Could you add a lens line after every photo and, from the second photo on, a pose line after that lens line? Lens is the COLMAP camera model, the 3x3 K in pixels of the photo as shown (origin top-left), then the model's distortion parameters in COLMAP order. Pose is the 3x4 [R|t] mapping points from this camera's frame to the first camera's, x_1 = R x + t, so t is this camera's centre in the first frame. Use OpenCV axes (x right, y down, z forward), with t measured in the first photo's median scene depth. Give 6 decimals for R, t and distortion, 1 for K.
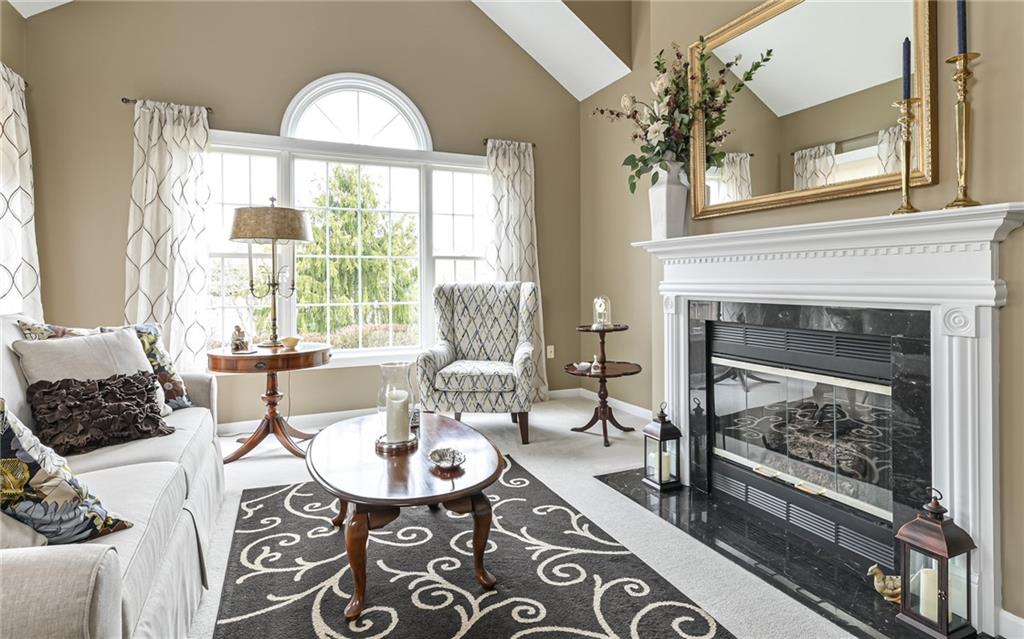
lens RADIAL K [[580.5, 0, 523.0], [0, 580.5, 287.8], [0, 0, 1]] dist [0.000592, 0.000032]
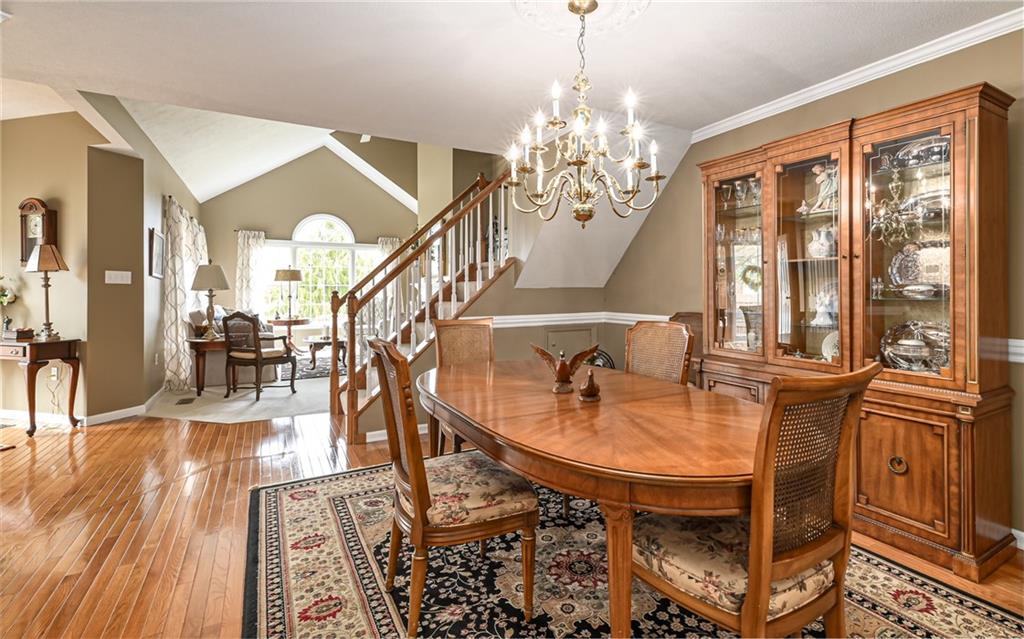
lens RADIAL K [[469.2, 0, 542.9], [0, 469.2, 290.9], [0, 0, 1]] dist [0.000821, -0.000034]
pose [[0.992940, 0.008410, 0.118321, 0.507150], [-0.006907, 0.999890, -0.013107, -0.010434], [-0.118418, 0.012197, 0.992889, -1.370109]]
